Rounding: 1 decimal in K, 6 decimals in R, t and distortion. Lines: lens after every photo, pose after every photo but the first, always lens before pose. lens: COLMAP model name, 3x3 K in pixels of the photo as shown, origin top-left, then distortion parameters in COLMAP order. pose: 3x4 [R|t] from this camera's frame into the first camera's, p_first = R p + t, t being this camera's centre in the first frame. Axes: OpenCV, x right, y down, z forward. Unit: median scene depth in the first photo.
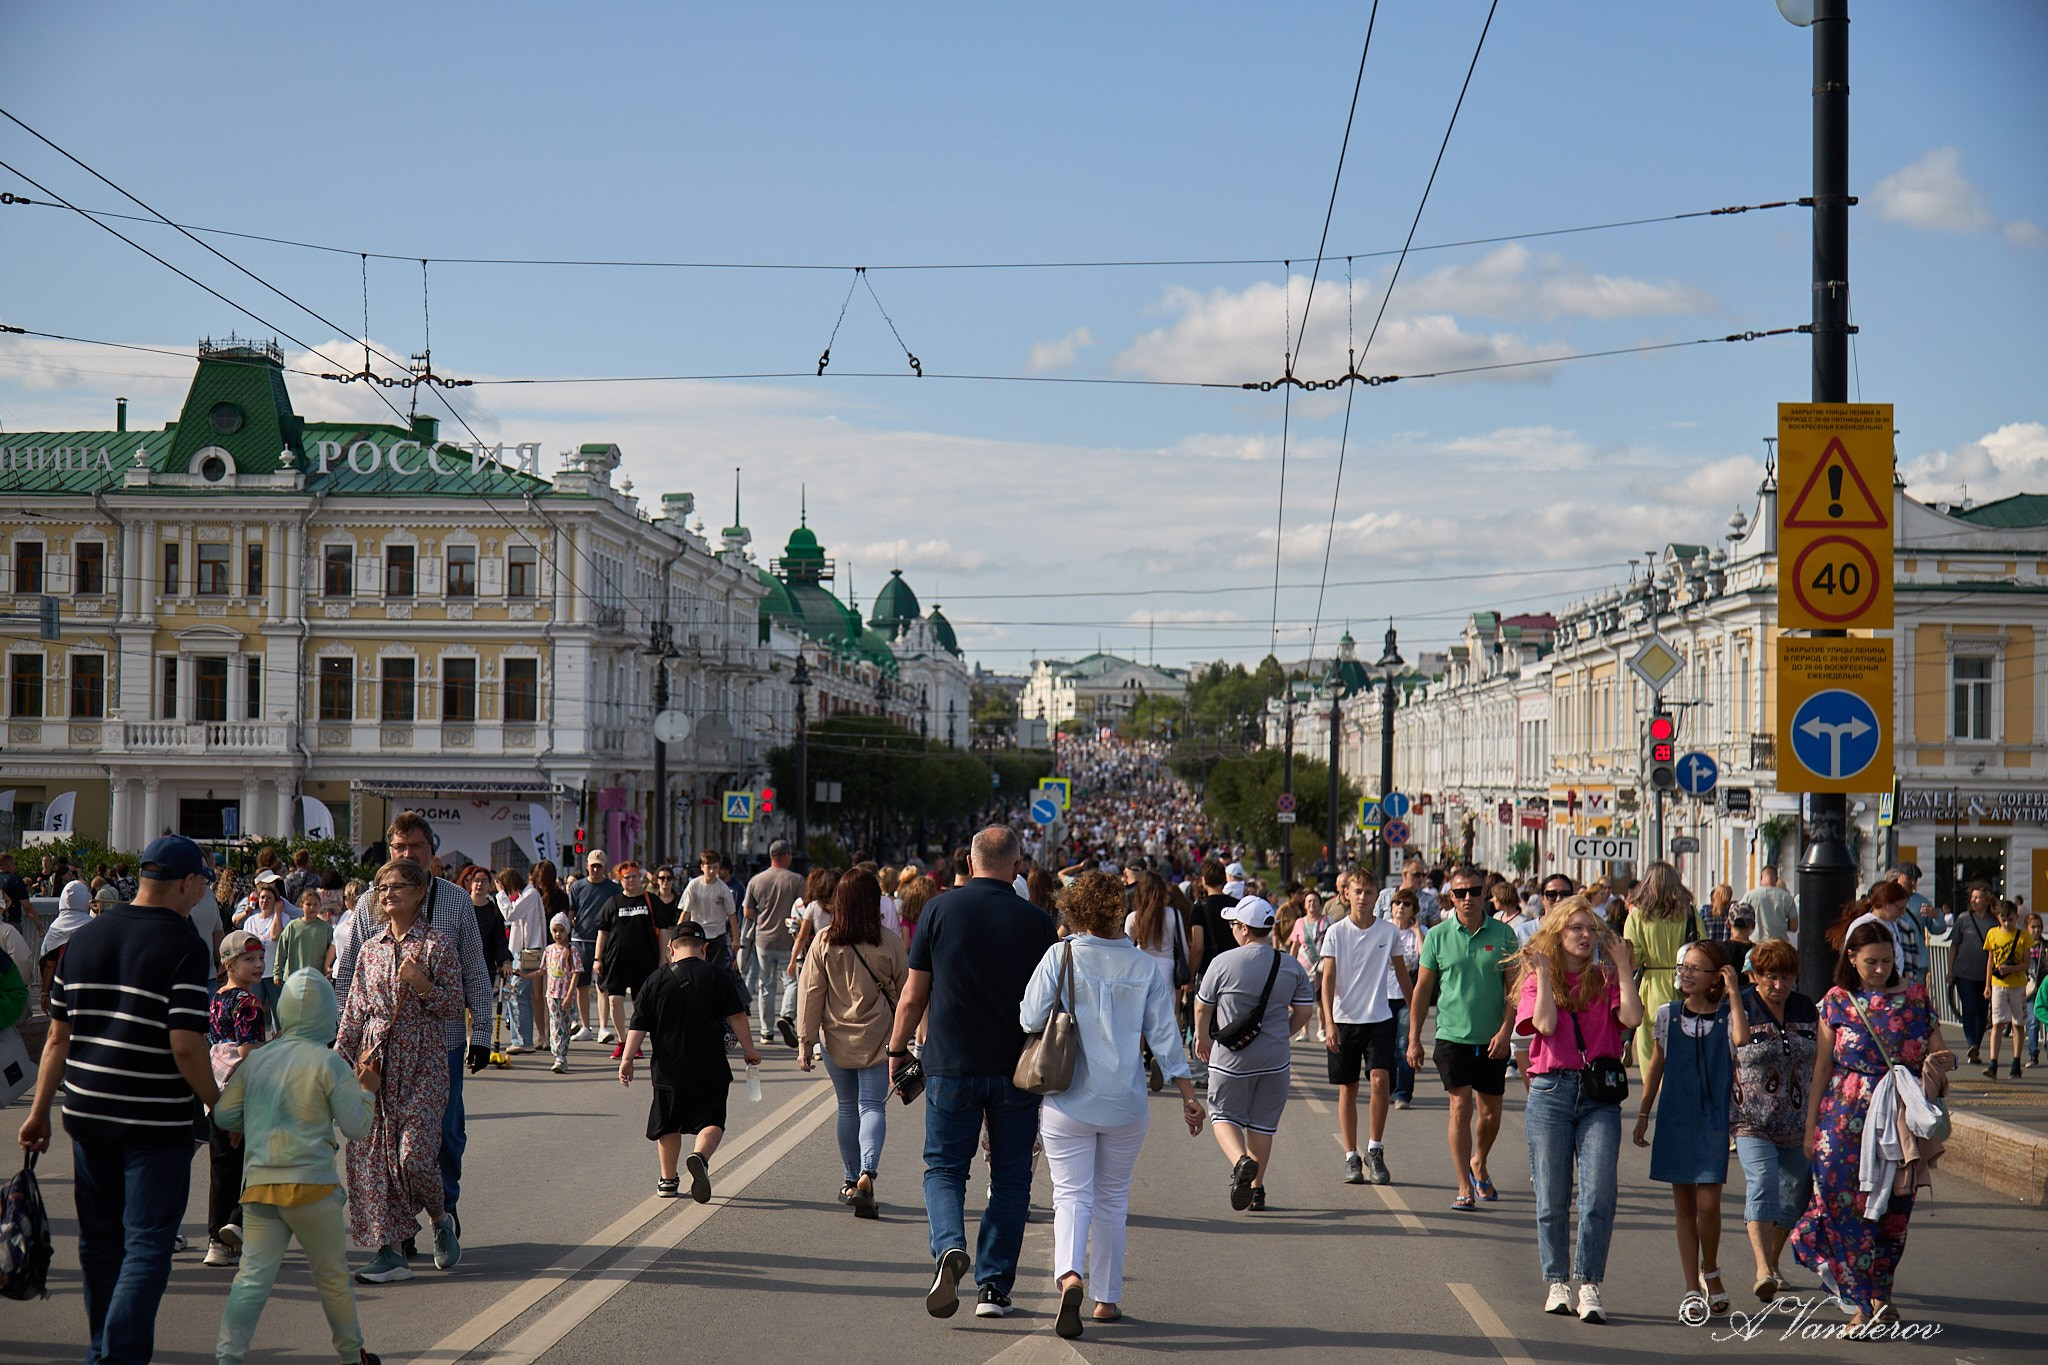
lens RADIAL K [[2877.8, 0, 1024.0], [0, 2877.8, 682.5], [0, 0, 1]] dist [-0.004905, 0.054555]
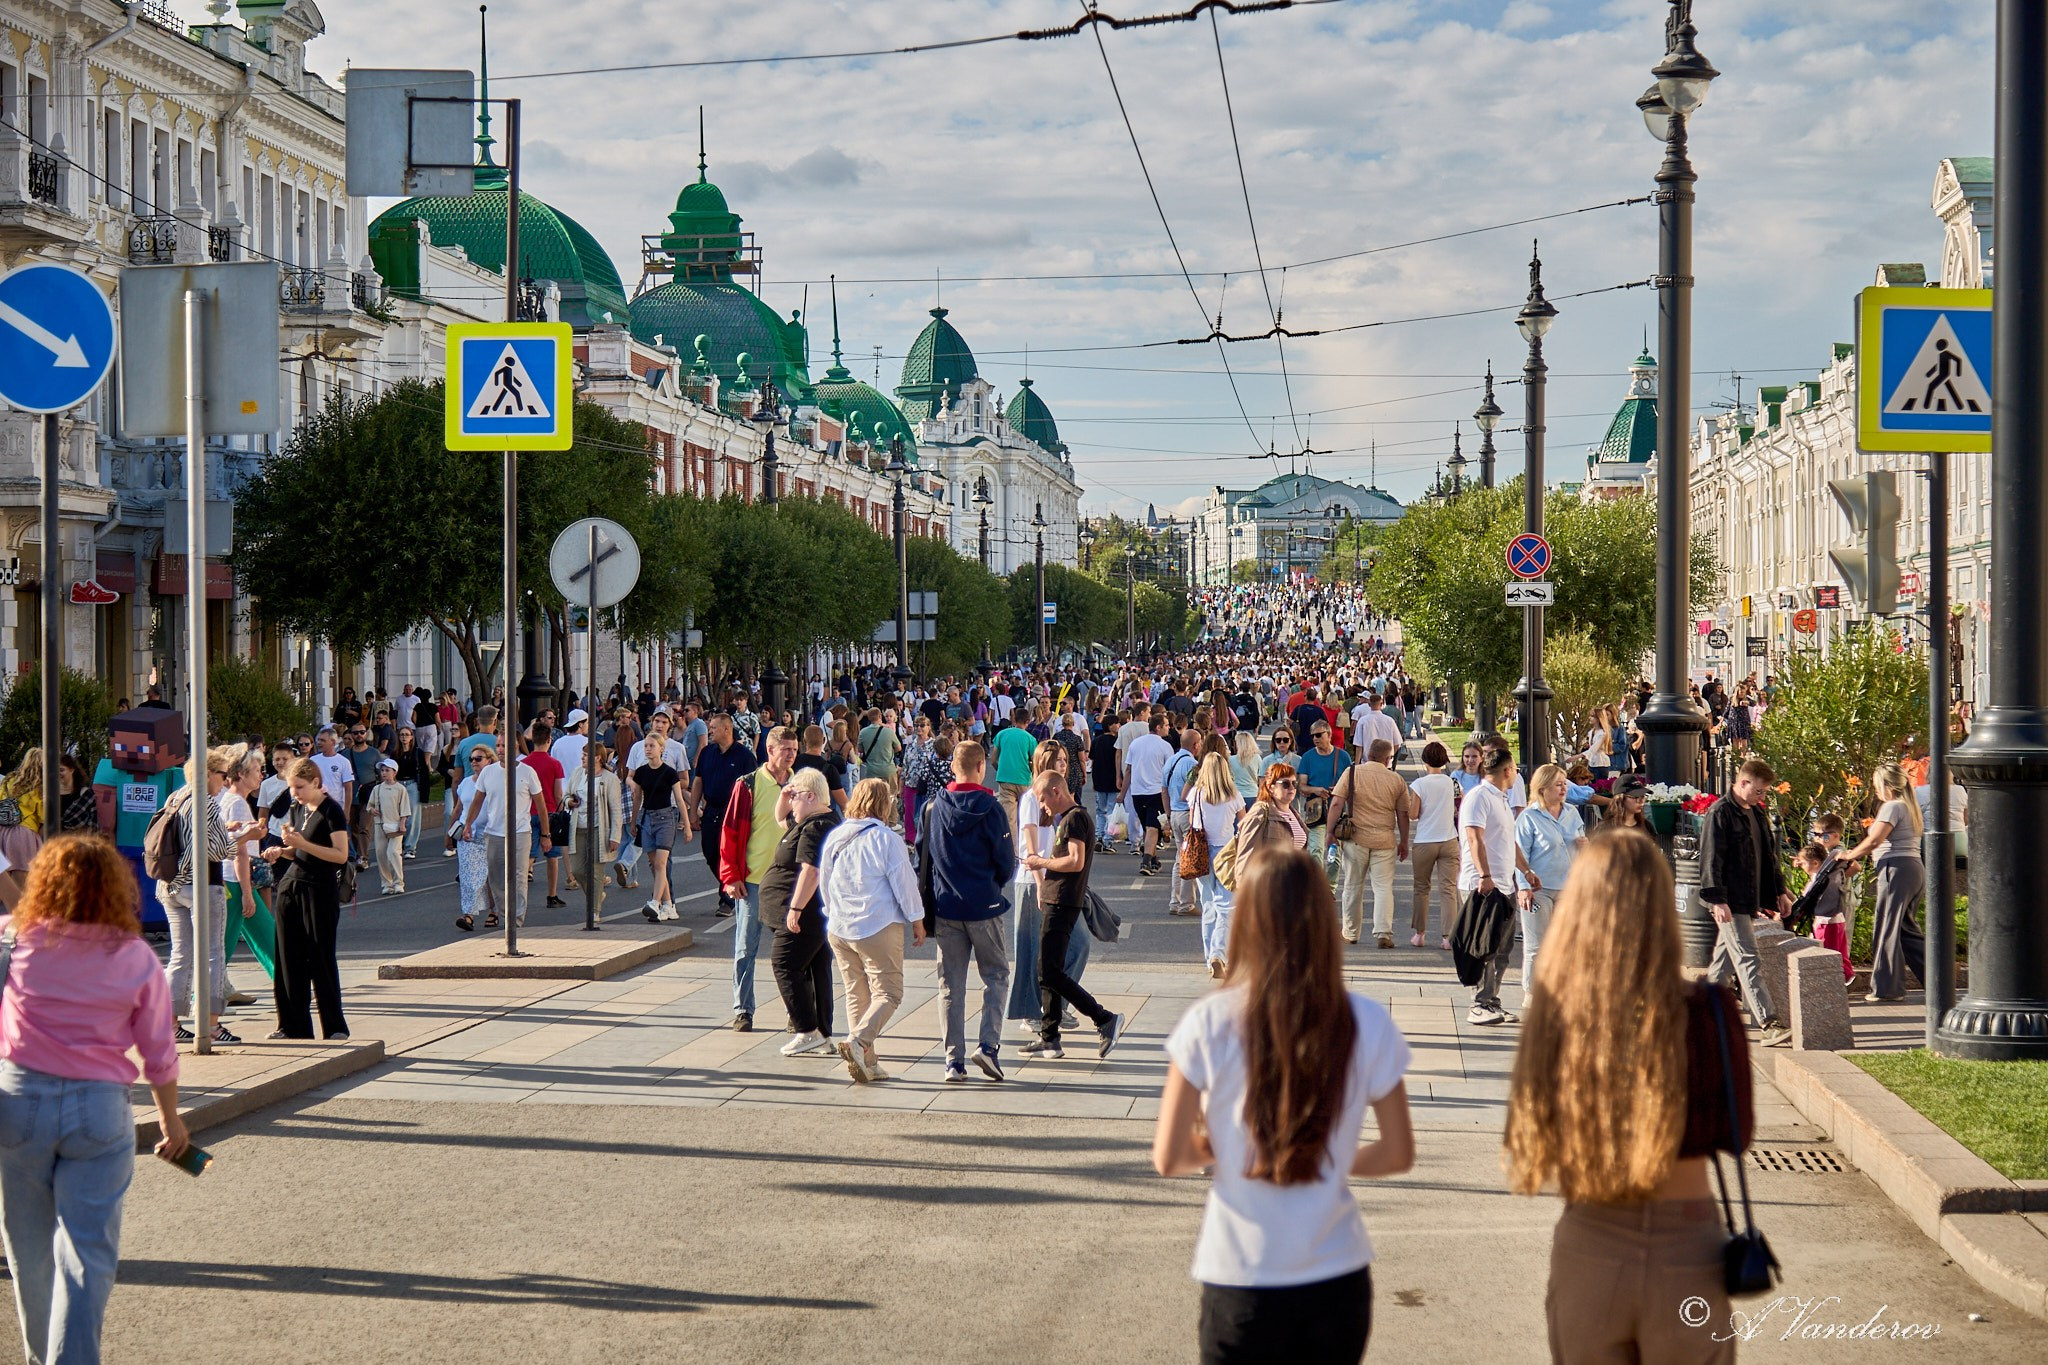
lens RADIAL K [[2877.8, 0, 1024.0], [0, 2877.8, 682.5], [0, 0, 1]] dist [-0.004905, 0.054555]
pose [[0.995447, -0.017628, -0.093673, 0.034507], [0.020554, 0.999328, 0.030365, 0.026086], [0.093075, -0.032152, 0.995140, 0.352353]]
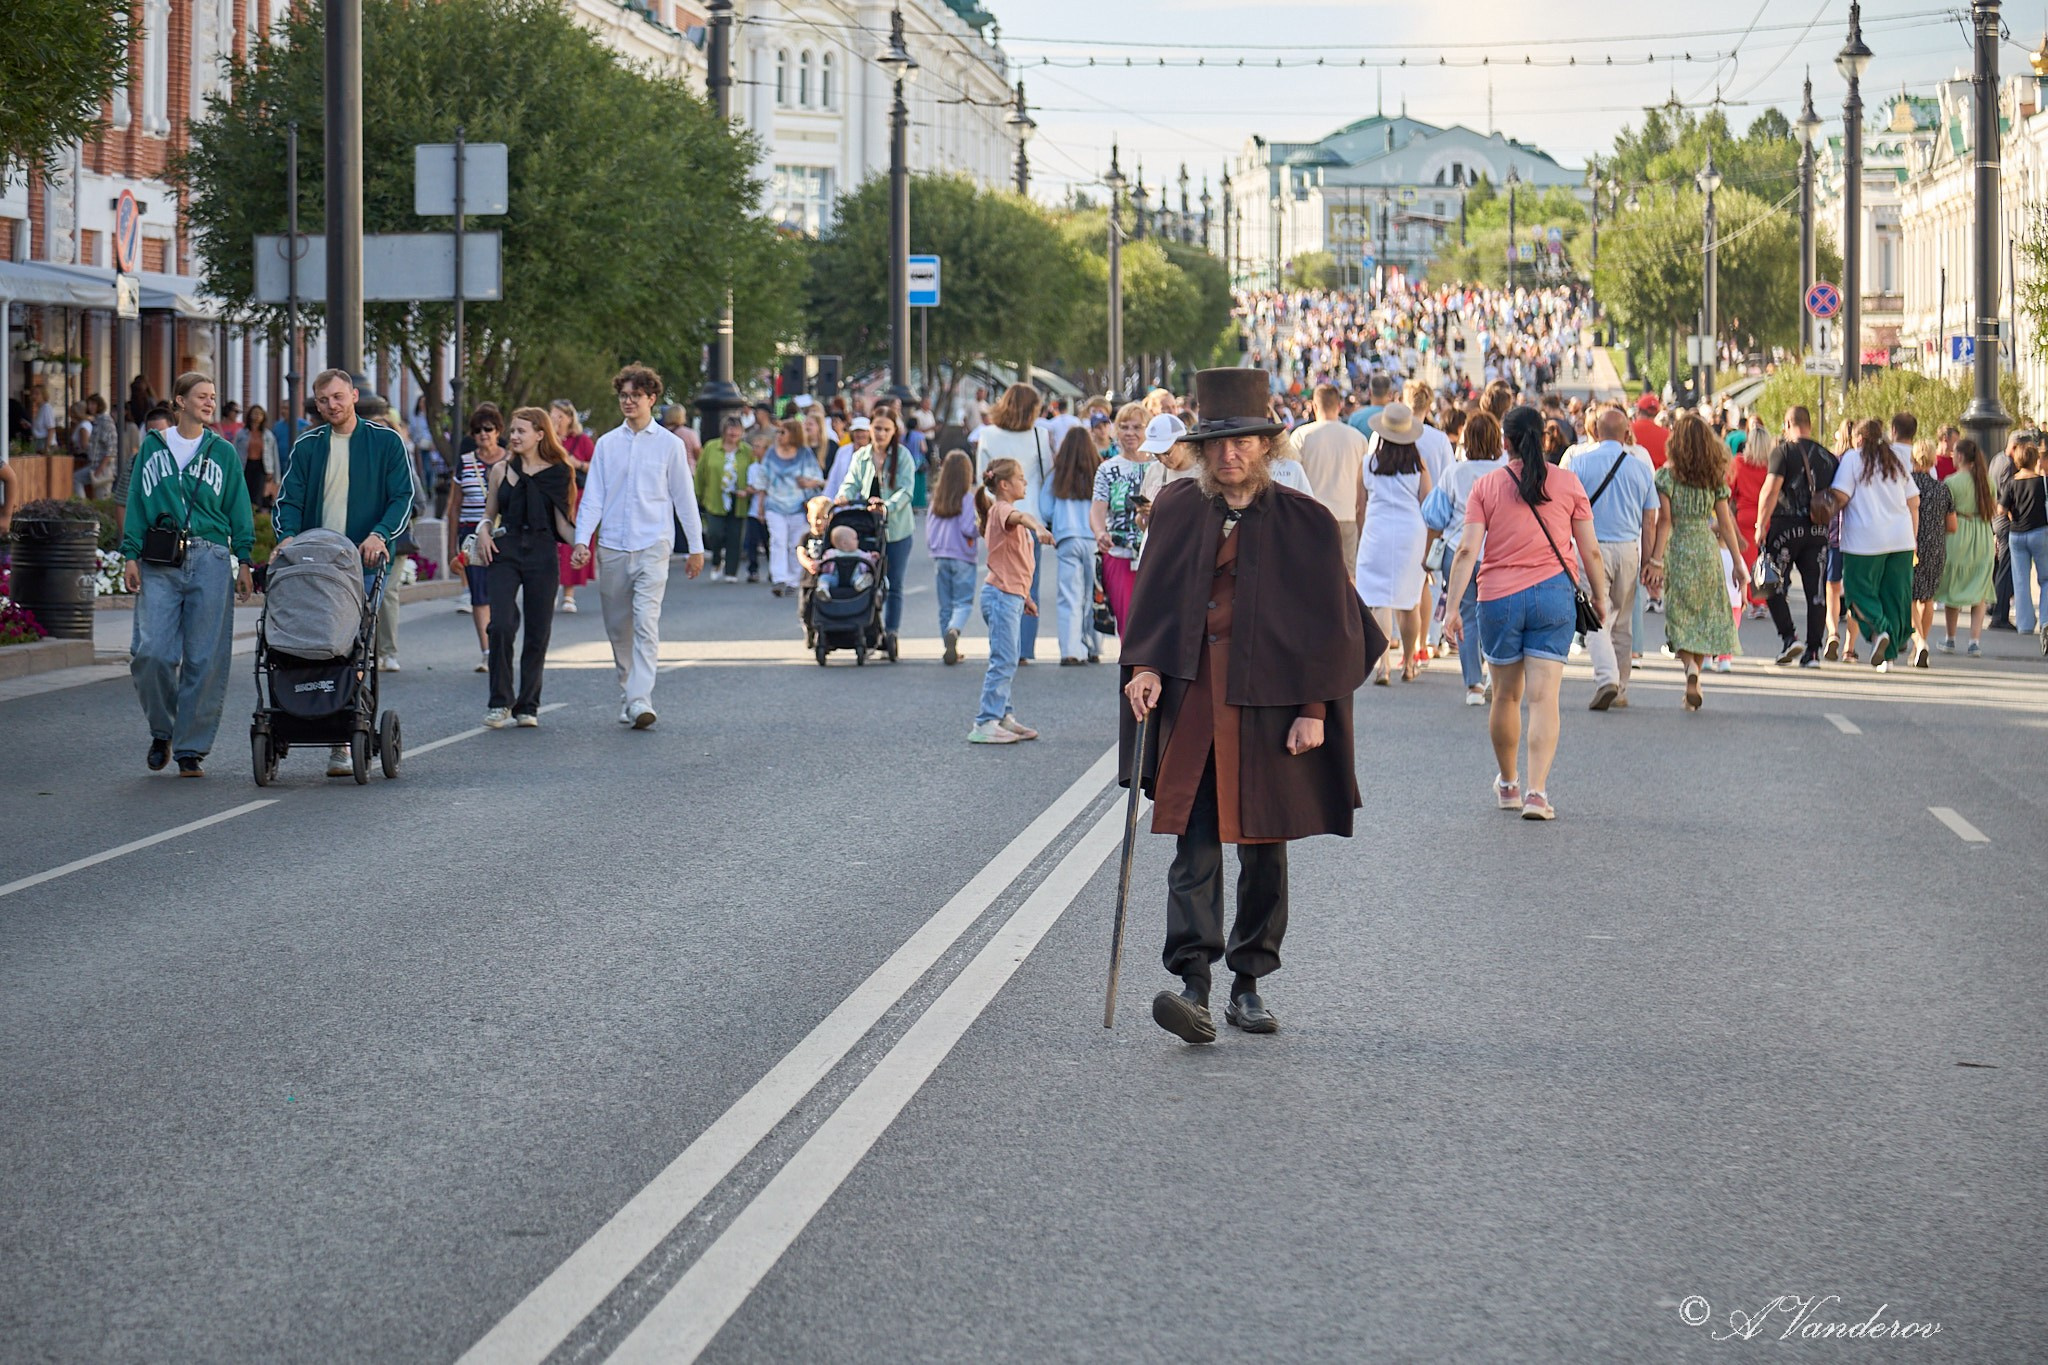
lens RADIAL K [[2877.8, 0, 1024.0], [0, 2877.8, 682.5], [0, 0, 1]] dist [-0.004905, 0.054555]
pose [[0.996571, -0.003390, -0.082678, 0.010907], [0.012087, 0.994408, 0.104915, 0.039502], [0.081859, -0.105554, 0.991038, 0.733489]]
